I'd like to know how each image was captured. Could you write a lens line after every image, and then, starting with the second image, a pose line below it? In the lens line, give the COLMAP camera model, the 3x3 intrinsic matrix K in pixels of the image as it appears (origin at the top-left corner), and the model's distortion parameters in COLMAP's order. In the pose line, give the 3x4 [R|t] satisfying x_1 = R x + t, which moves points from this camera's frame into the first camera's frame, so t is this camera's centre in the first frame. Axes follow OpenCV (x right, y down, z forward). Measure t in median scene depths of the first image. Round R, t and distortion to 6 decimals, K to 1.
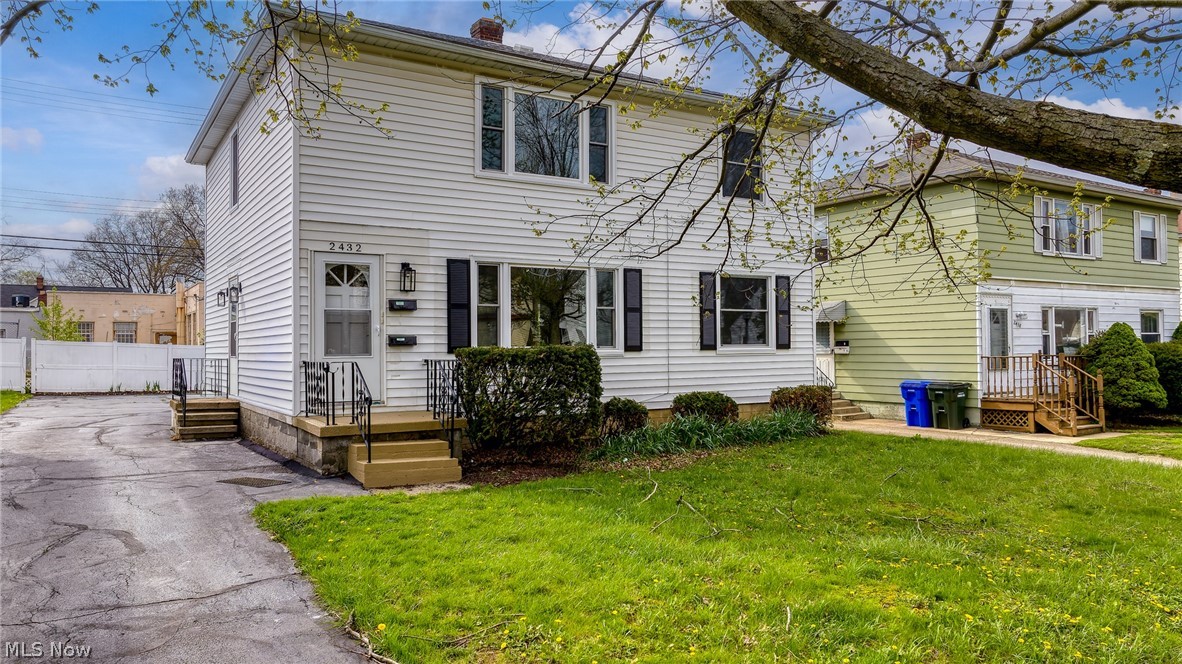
lens RADIAL K [[846.0, 0, 594.0], [0, 846.0, 328.8], [0, 0, 1]] dist [0.003567, 0.002921]
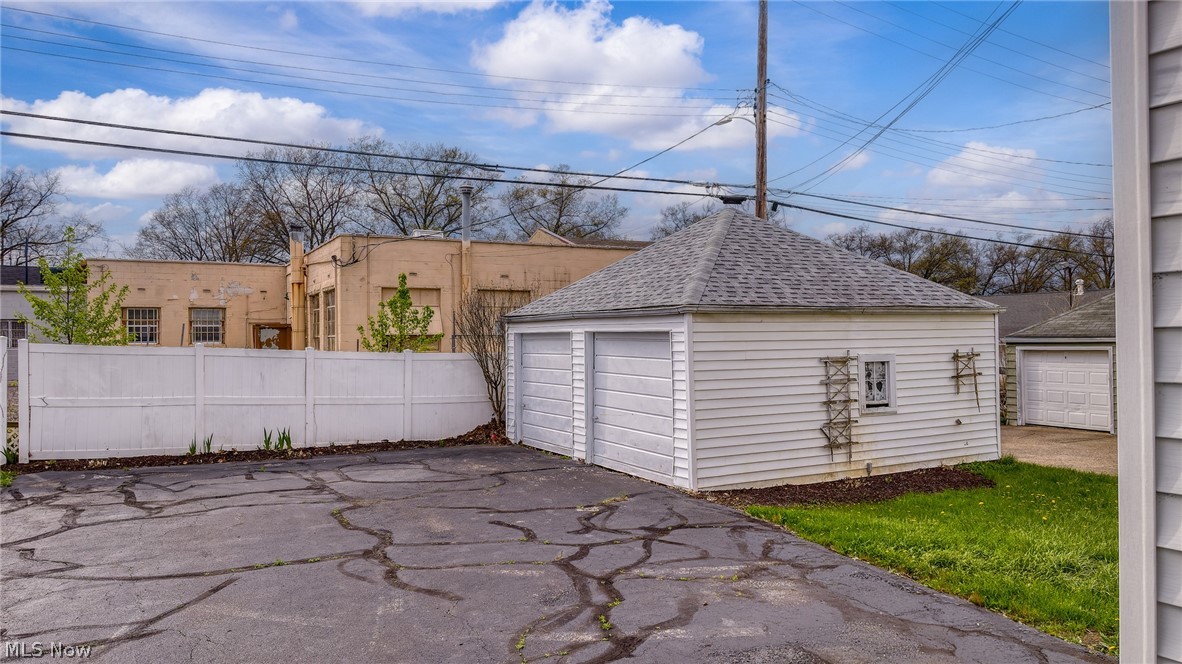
lens RADIAL K [[846.0, 0, 586.2], [0, 846.0, 328.3], [0, 0, 1]] dist [0.003567, 0.002921]
pose [[0.997406, -0.004012, -0.071867, -0.237325], [0.004871, 0.999919, 0.011784, 0.001250], [0.071814, -0.012103, 0.997345, 0.409531]]
